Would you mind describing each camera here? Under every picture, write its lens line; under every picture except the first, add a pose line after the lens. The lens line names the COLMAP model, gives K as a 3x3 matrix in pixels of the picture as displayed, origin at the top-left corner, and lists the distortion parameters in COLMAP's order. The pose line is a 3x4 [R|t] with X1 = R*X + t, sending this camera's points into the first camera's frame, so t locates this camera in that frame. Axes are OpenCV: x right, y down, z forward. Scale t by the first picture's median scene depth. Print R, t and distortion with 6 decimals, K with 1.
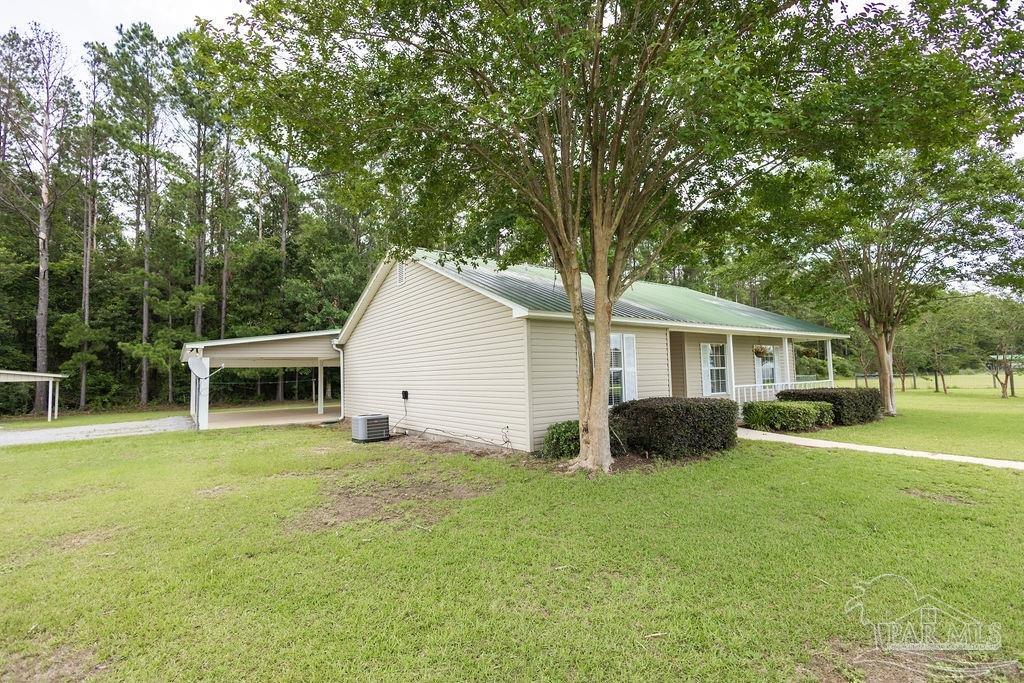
lens RADIAL K [[470.1, 0, 512.4], [0, 470.1, 344.0], [0, 0, 1]] dist [0.011724, -0.001015]
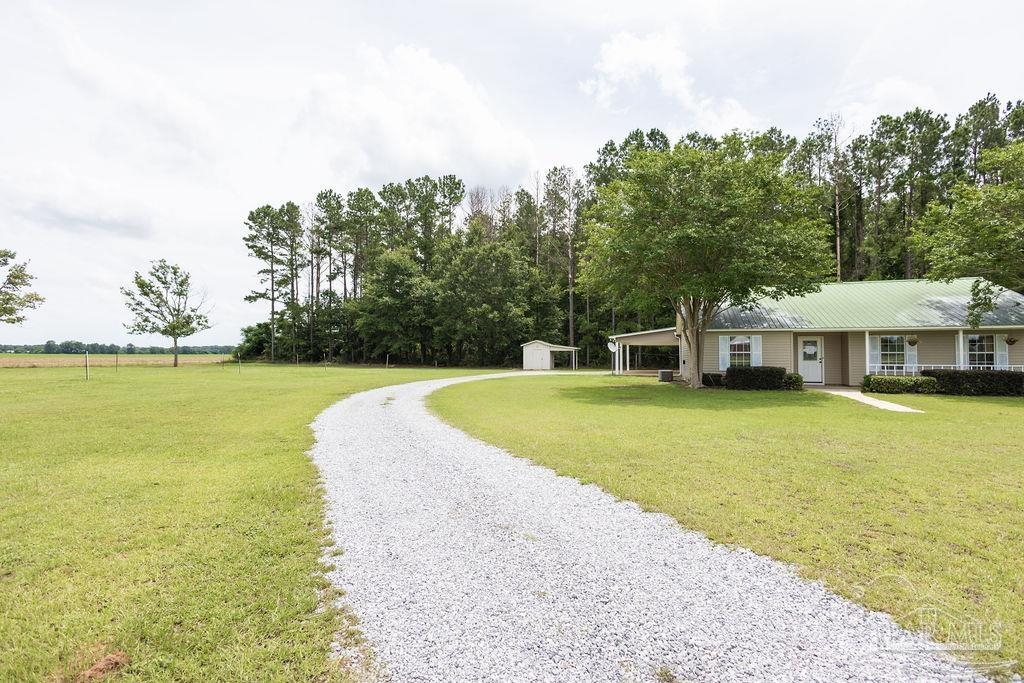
lens RADIAL K [[470.1, 0, 503.6], [0, 470.1, 349.2], [0, 0, 1]] dist [0.011724, -0.001015]
pose [[0.589861, 0.018408, -0.807295, 0.381363], [0.036858, 0.998084, 0.049689, -0.032070], [0.806663, -0.059065, 0.588052, -0.342354]]
